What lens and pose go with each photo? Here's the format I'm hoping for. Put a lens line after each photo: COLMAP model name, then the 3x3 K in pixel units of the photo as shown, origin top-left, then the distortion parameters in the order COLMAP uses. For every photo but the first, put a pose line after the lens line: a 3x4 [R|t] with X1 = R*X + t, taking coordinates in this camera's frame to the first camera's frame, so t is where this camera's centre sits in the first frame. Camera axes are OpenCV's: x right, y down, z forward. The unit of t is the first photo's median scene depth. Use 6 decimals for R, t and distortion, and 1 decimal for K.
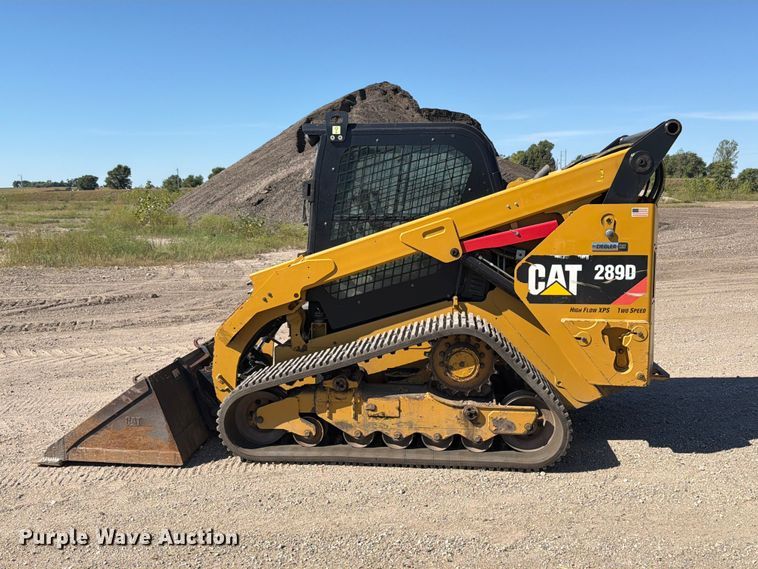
lens RADIAL K [[744.8, 0, 381.8], [0, 744.8, 290.6], [0, 0, 1]] dist [0.149749, -0.290938]
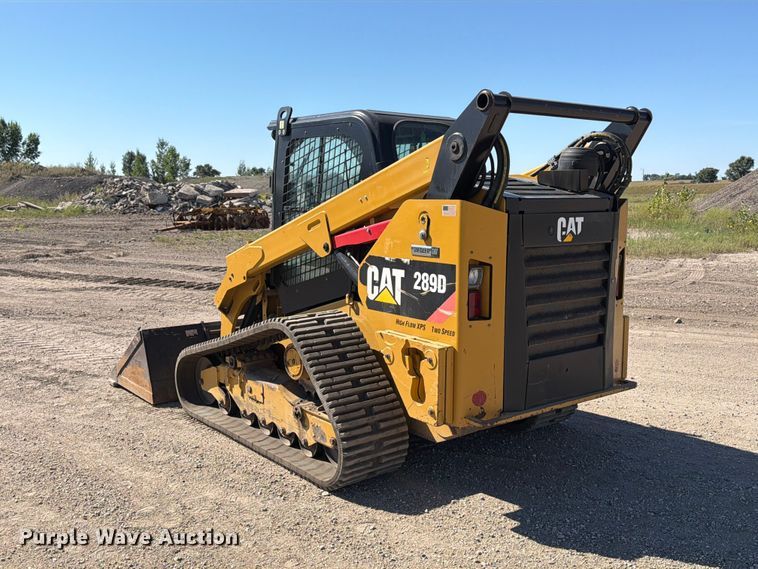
lens RADIAL K [[744.8, 0, 381.8], [0, 744.8, 290.6], [0, 0, 1]] dist [0.149749, -0.290938]
pose [[0.695866, 0.101467, -0.710967, 0.849852], [-0.095013, 0.994274, 0.048905, -0.050206], [0.711858, 0.033520, 0.701523, 0.387808]]
